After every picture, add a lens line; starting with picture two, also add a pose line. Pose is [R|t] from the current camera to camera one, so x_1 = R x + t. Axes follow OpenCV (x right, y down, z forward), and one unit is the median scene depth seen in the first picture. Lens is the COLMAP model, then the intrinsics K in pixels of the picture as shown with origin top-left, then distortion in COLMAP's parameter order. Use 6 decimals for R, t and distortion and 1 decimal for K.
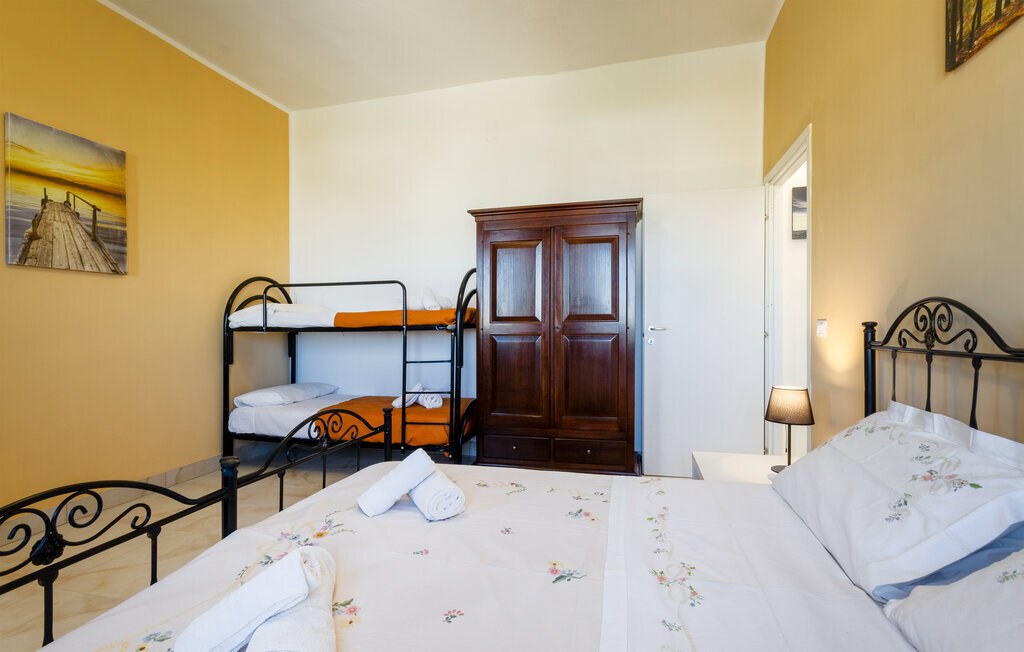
lens RADIAL K [[475.6, 0, 517.6], [0, 475.6, 325.7], [0, 0, 1]] dist [0.006444, 0.000288]
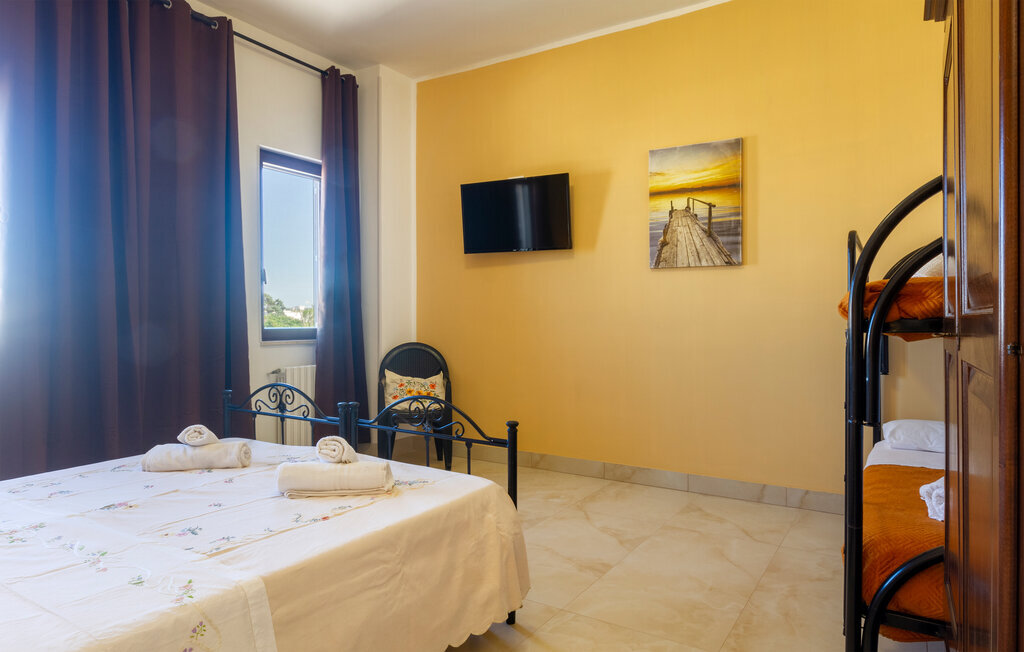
lens RADIAL K [[614.6, 0, 514.5], [0, 614.6, 320.0], [0, 0, 1]] dist [0.001499, -0.000545]
pose [[-0.288502, 0.010126, -0.957426, 0.547931], [-0.006781, 0.999897, 0.012618, -0.008058], [0.957455, 0.010133, -0.288404, 0.999300]]
